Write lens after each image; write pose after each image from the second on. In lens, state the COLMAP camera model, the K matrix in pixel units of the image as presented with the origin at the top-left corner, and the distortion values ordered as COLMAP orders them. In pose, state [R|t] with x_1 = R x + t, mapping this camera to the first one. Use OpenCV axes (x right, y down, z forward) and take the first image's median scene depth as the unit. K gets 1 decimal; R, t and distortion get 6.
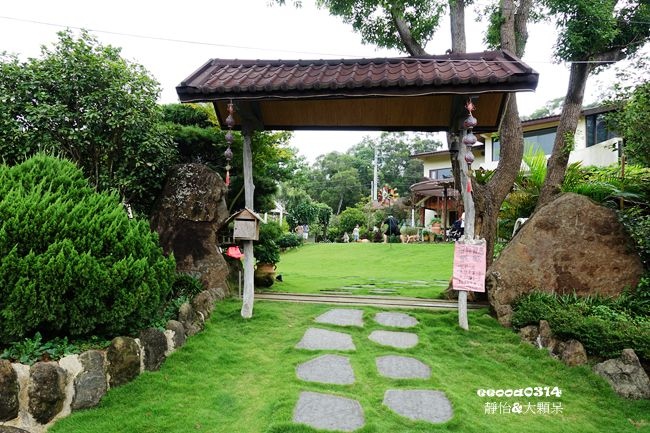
lens RADIAL K [[443.1, 0, 325.0], [0, 443.1, 216.5], [0, 0, 1]] dist [-0.006148, -0.001716]
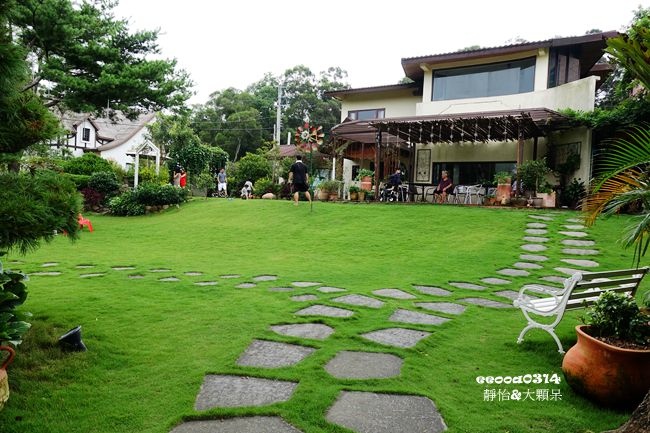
lens RADIAL K [[443.1, 0, 325.0], [0, 443.1, 216.5], [0, 0, 1]] dist [-0.006148, -0.001716]
pose [[0.973320, 0.003391, 0.229429, 0.002632], [-0.030158, 0.993108, 0.113260, -0.000925], [-0.227463, -0.117157, 0.966713, 0.150420]]
